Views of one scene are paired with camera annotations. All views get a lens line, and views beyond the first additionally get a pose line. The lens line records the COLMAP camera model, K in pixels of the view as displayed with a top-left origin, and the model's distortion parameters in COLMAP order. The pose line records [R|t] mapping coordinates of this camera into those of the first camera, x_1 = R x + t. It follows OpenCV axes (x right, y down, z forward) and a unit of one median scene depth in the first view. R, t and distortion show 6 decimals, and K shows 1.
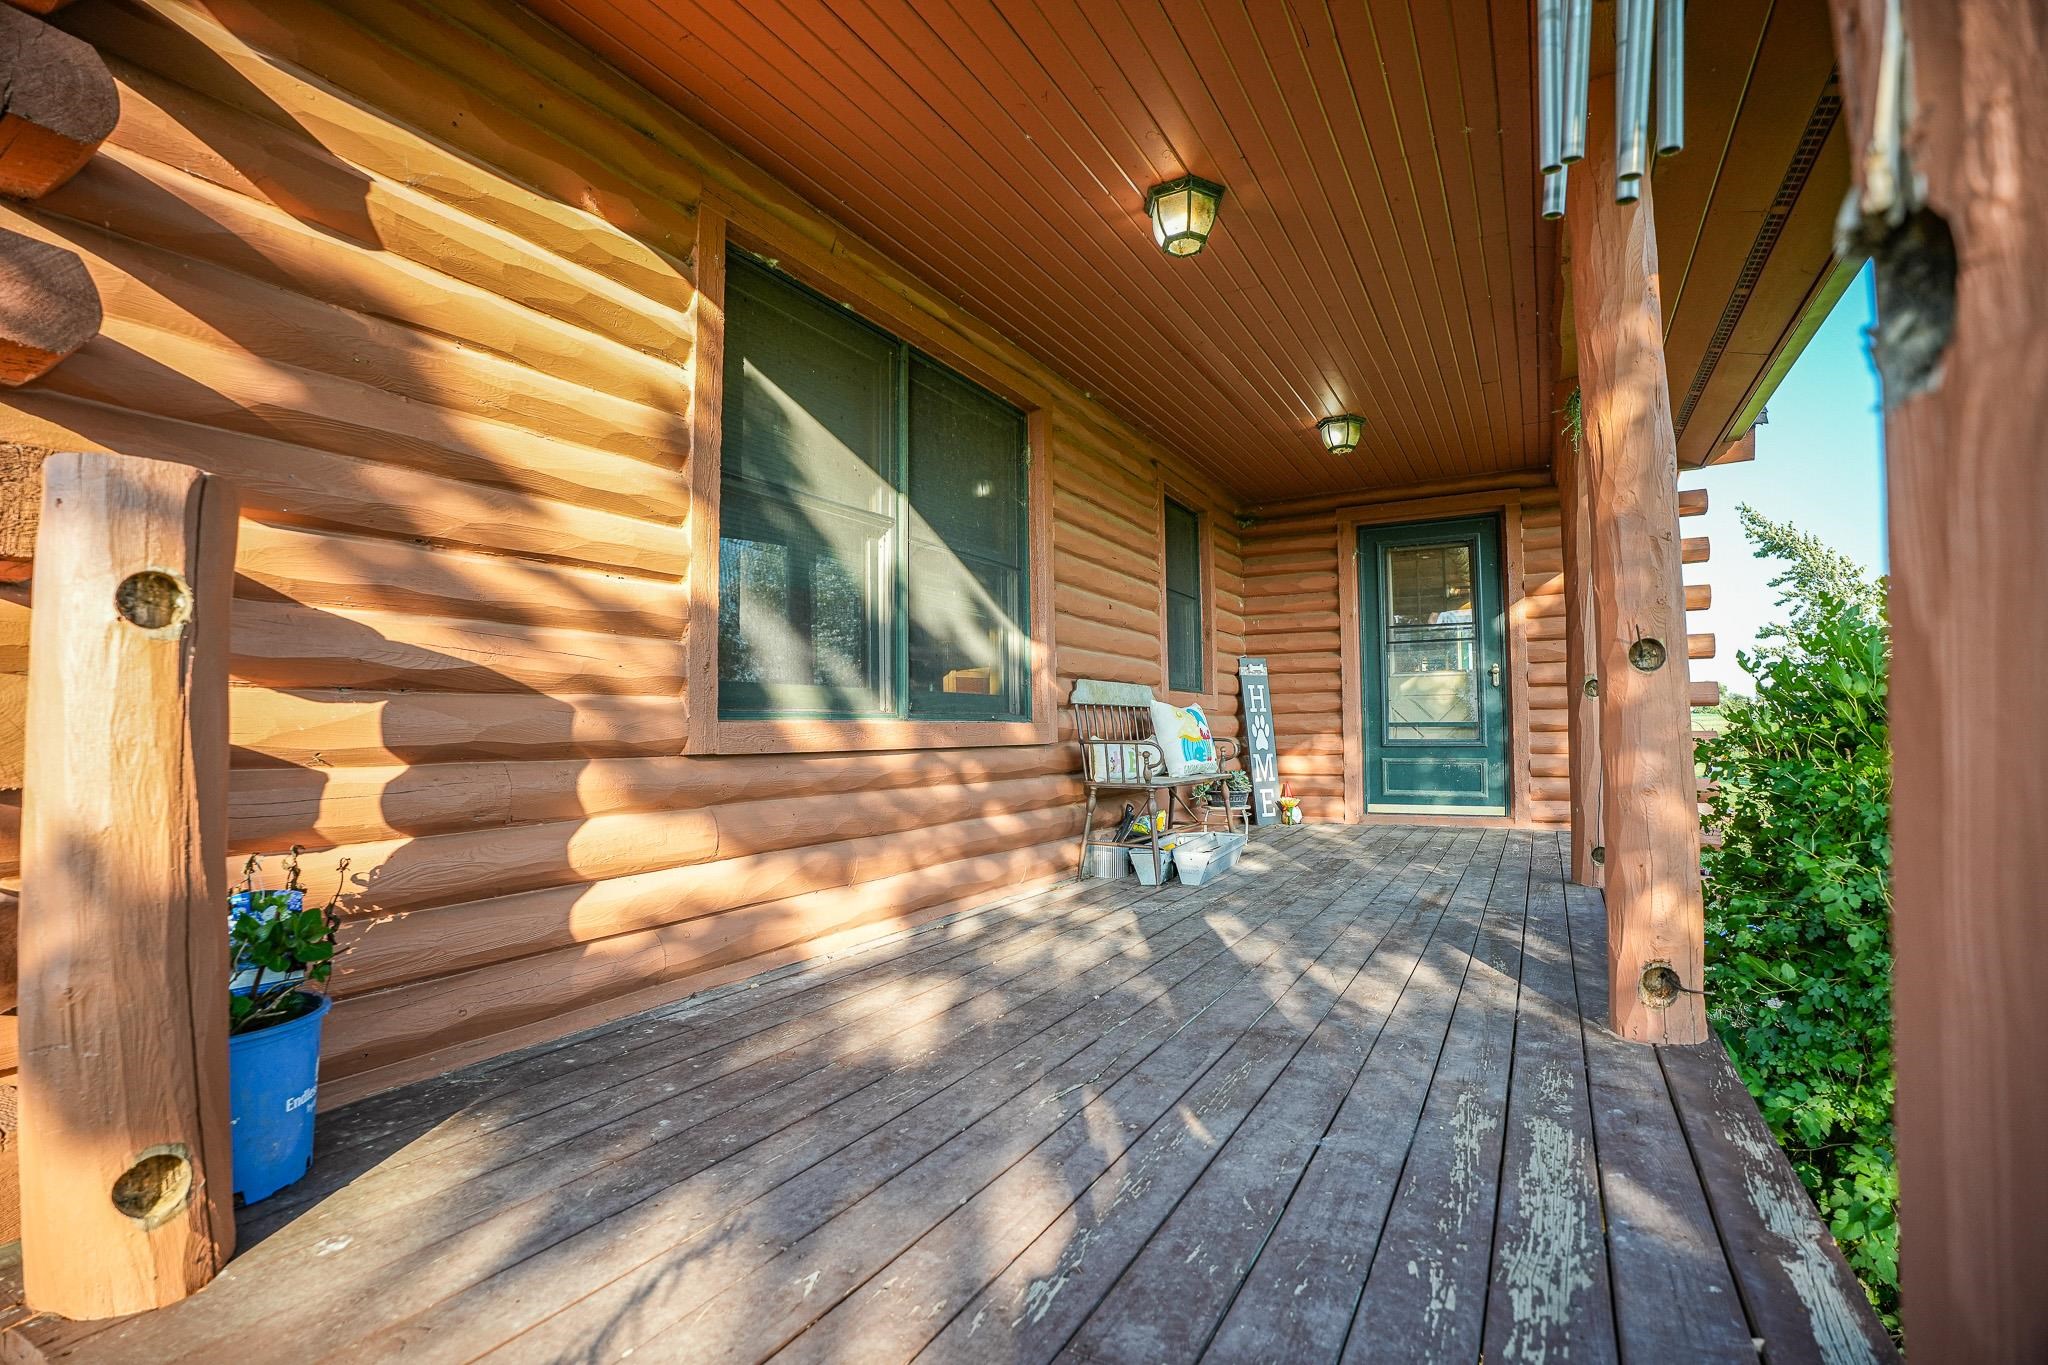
lens RADIAL K [[934.4, 0, 1024.0], [0, 934.4, 682.5], [0, 0, 1]] dist [-0.068642, 0.015615]
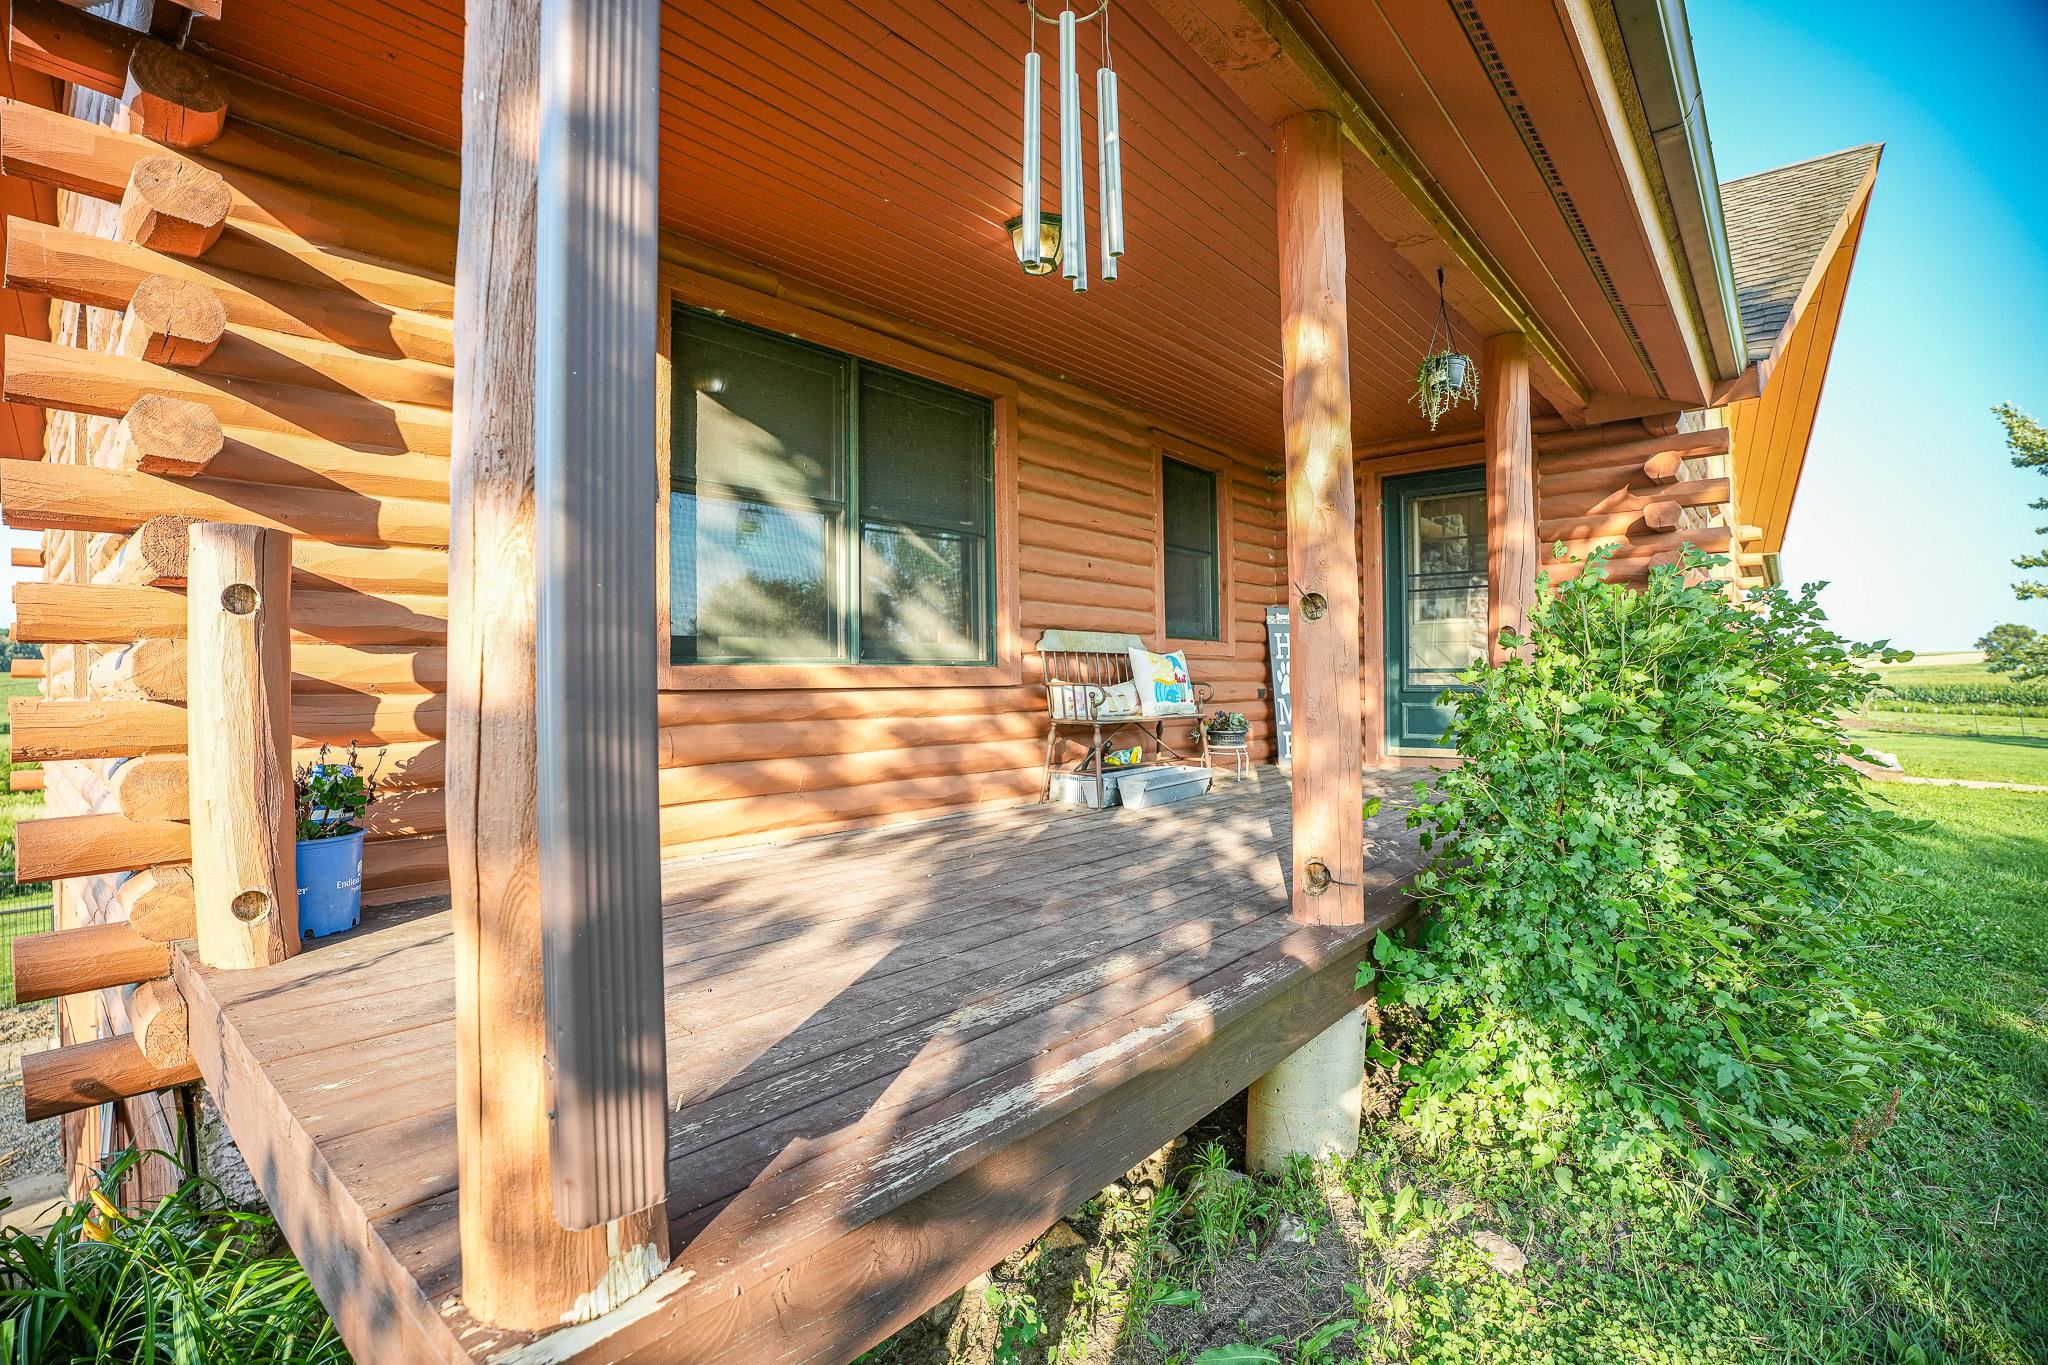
lens RADIAL K [[934.4, 0, 1024.0], [0, 934.4, 682.5], [0, 0, 1]] dist [-0.068642, 0.015615]
pose [[0.981283, 0.001563, -0.192564, 0.268713], [0.009010, 0.998499, 0.054021, -0.001384], [0.192360, -0.054745, 0.979796, -0.145149]]
